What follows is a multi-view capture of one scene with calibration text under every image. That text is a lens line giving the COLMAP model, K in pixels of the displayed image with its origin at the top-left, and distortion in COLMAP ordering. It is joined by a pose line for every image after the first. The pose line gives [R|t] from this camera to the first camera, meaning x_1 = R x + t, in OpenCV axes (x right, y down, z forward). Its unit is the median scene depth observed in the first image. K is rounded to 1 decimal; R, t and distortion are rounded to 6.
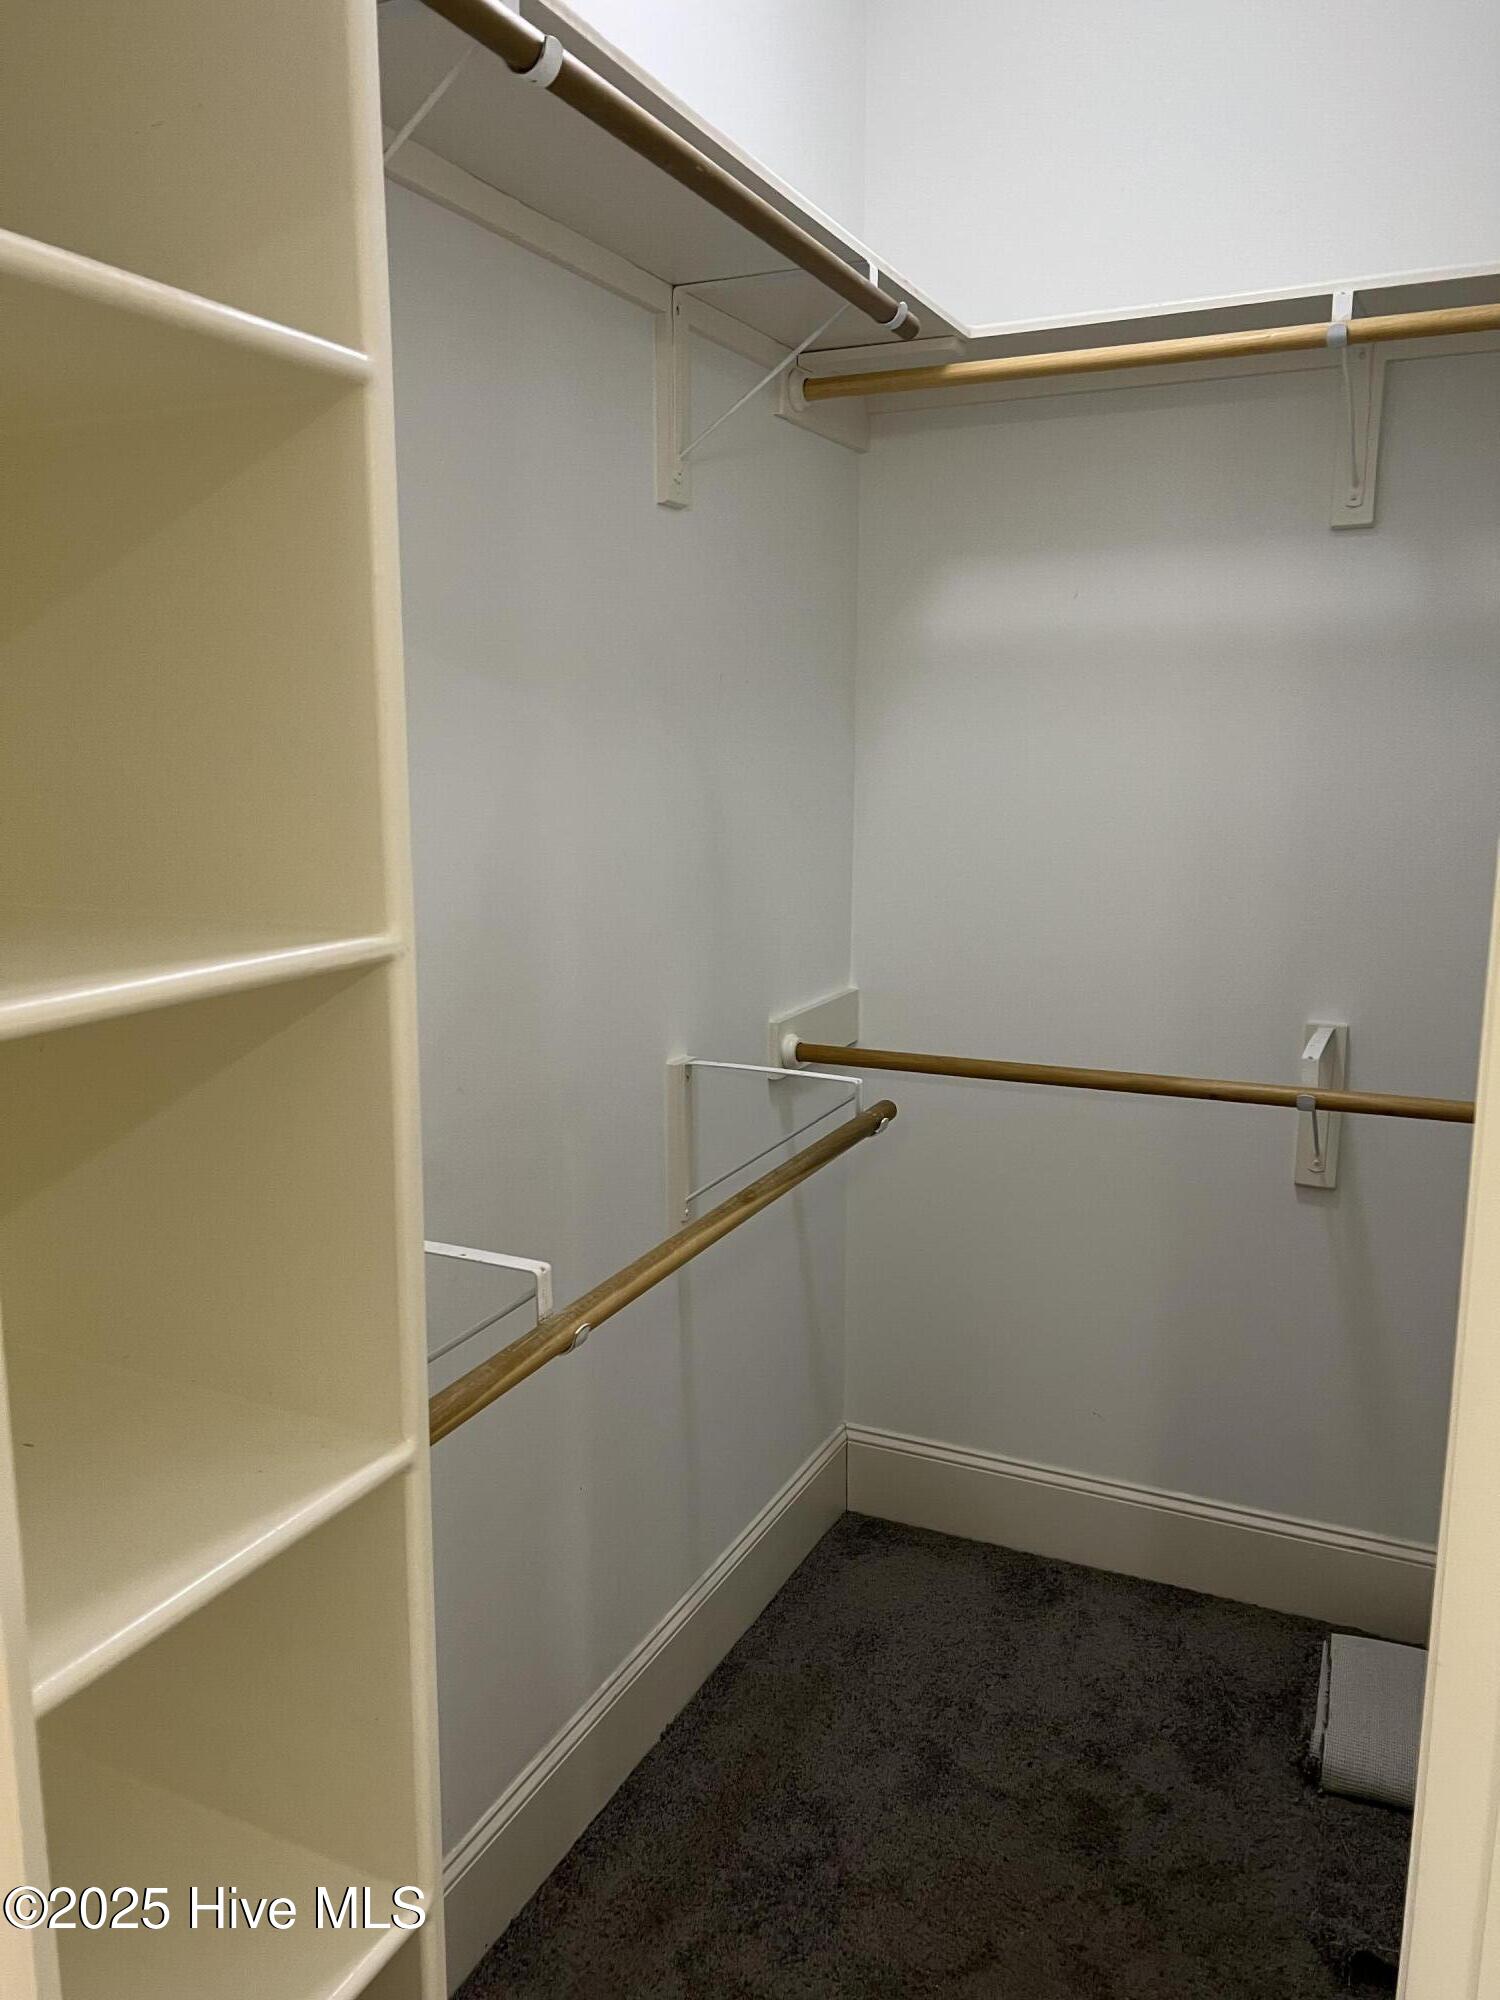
lens RADIAL K [[1508.8, 0, 742.5], [0, 1508.8, 1007.8], [0, 0, 1]] dist [0.040819, -0.045621]
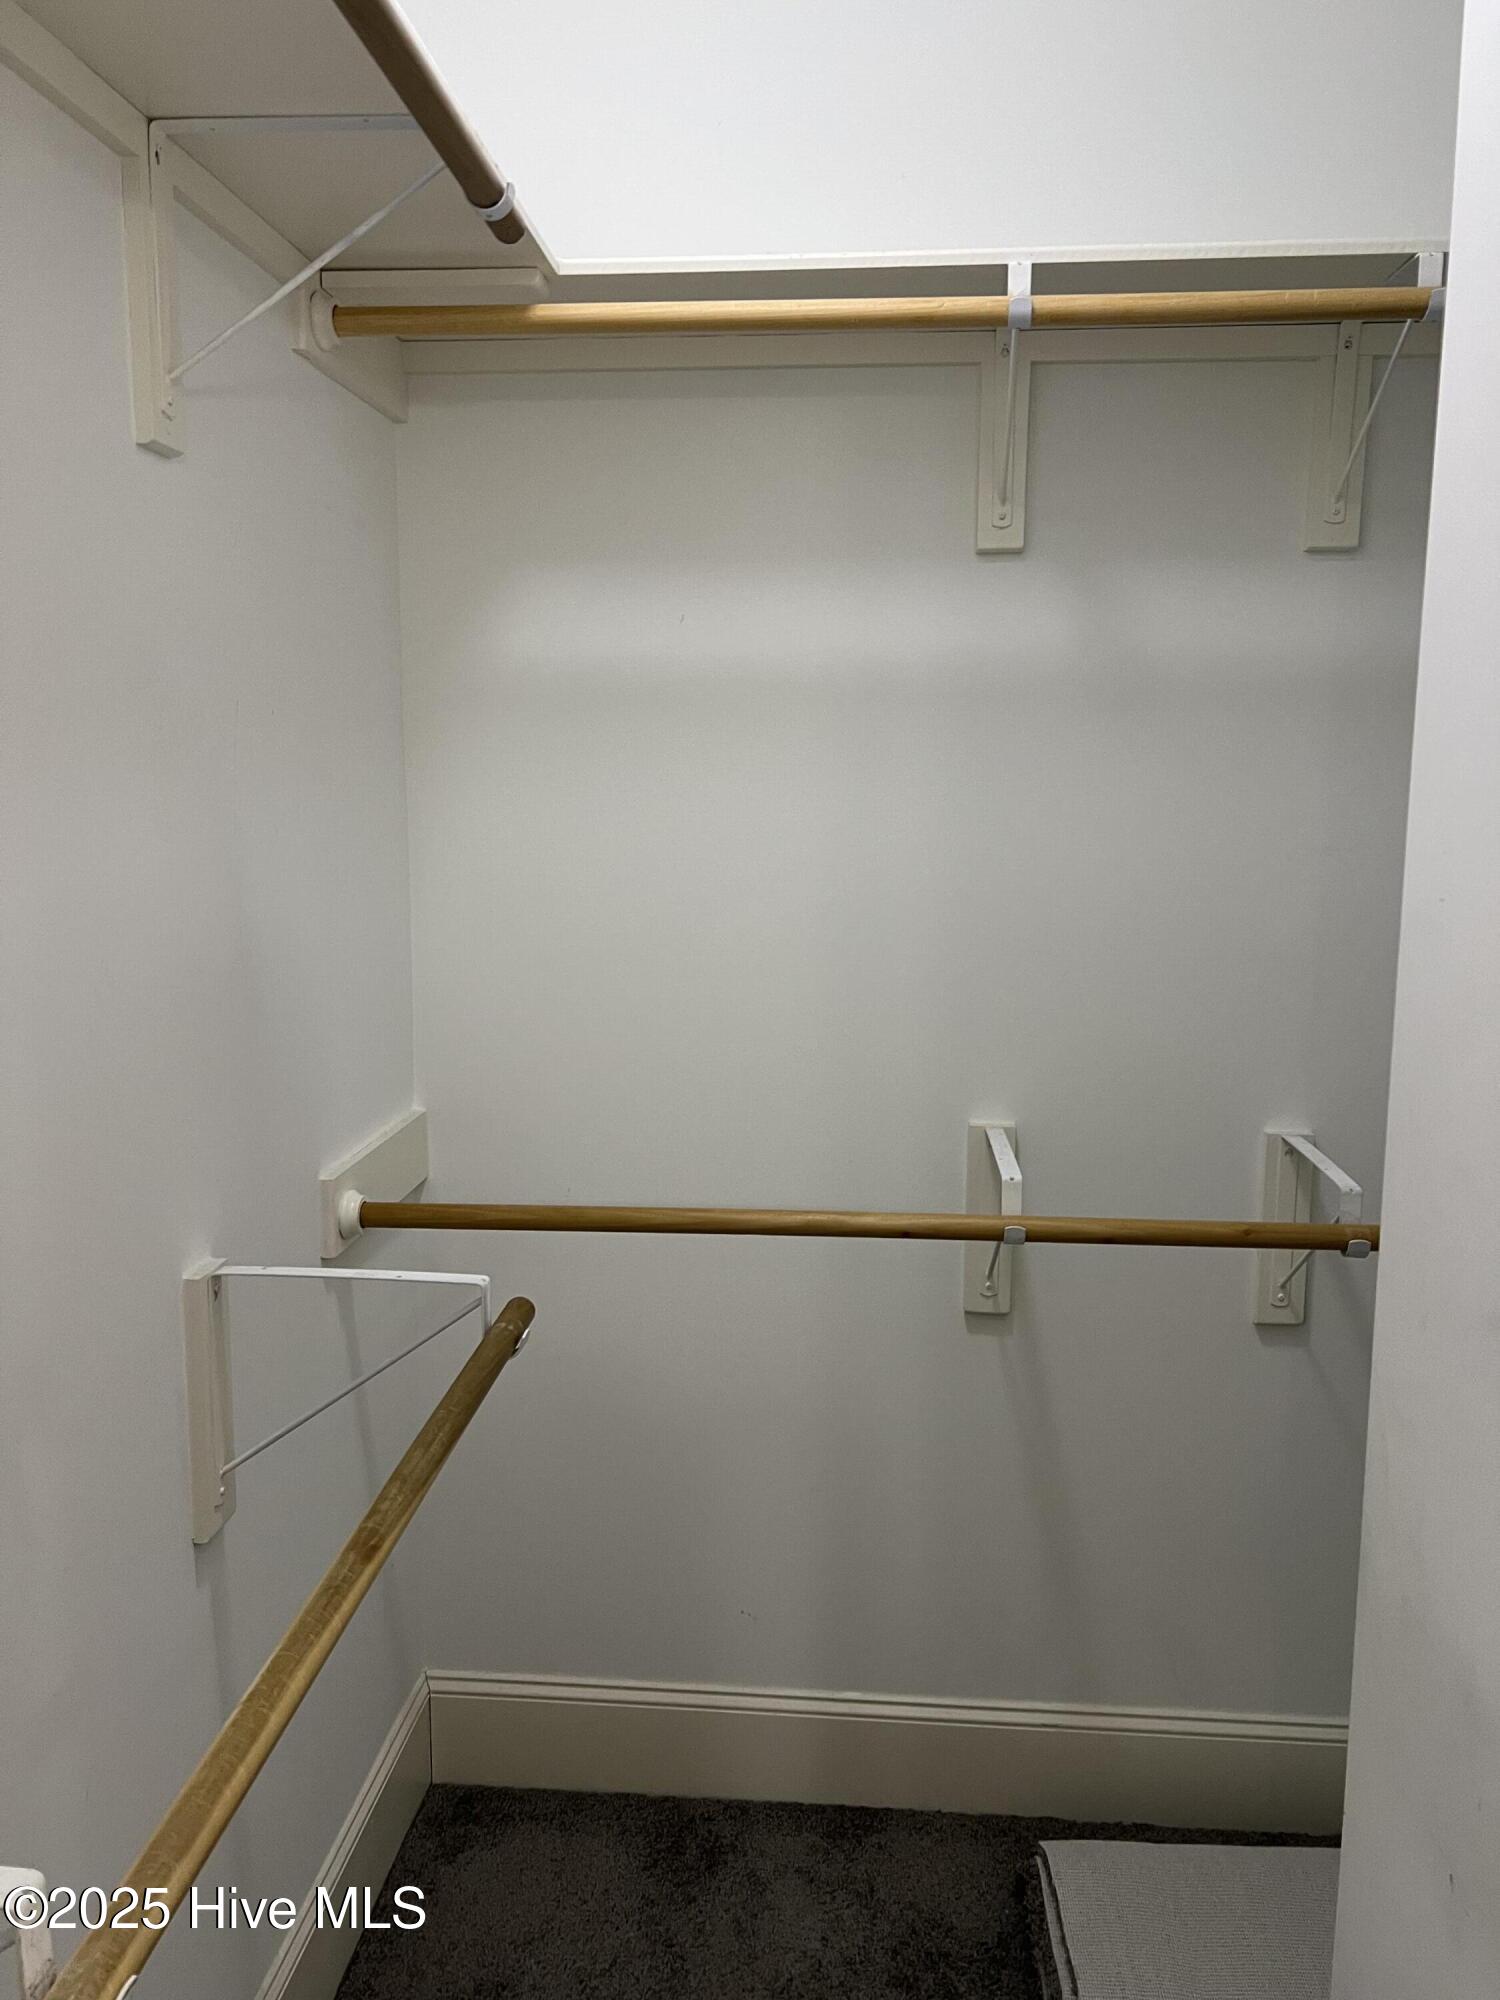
lens RADIAL K [[1508.8, 0, 758.1], [0, 1508.8, 987.2], [0, 0, 1]] dist [0.040819, -0.045621]
pose [[0.934335, -0.043519, 0.353729, -0.039086], [0.055953, 0.998120, -0.024995, -0.052920], [-0.351976, 0.043146, 0.935014, 0.241962]]
